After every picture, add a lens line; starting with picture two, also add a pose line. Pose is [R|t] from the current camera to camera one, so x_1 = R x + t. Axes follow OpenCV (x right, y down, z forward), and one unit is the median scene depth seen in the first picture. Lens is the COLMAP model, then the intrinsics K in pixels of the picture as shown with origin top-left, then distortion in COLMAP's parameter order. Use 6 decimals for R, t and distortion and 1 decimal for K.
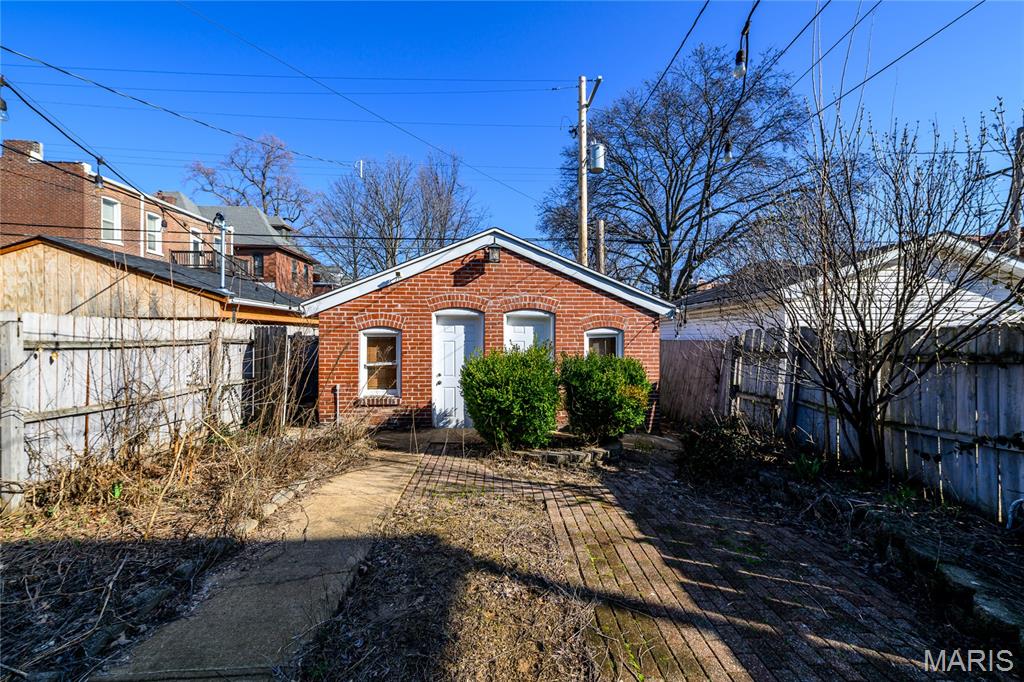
lens RADIAL K [[394.8, 0, 514.4], [0, 394.8, 341.8], [0, 0, 1]] dist [0.001707, -0.000684]
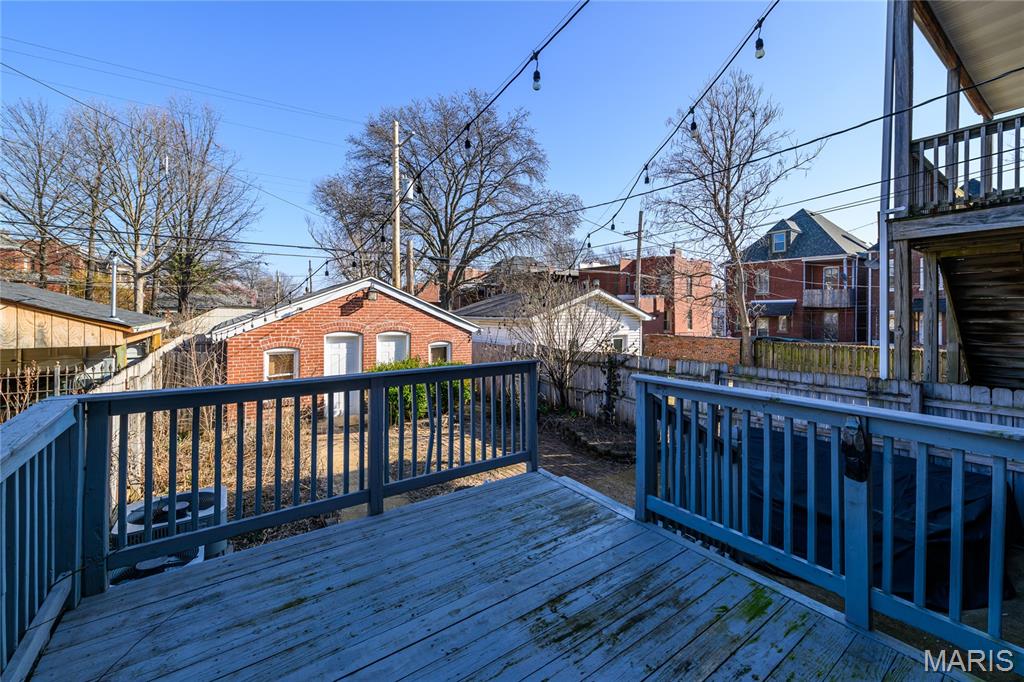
lens RADIAL K [[394.8, 0, 514.2], [0, 394.8, 318.5], [0, 0, 1]] dist [0.001707, -0.000684]
pose [[0.846715, 0.000186, 0.532047, -0.169315], [0.001671, 0.999994, -0.003008, -0.056439], [-0.532044, 0.003436, 0.846710, -0.231587]]
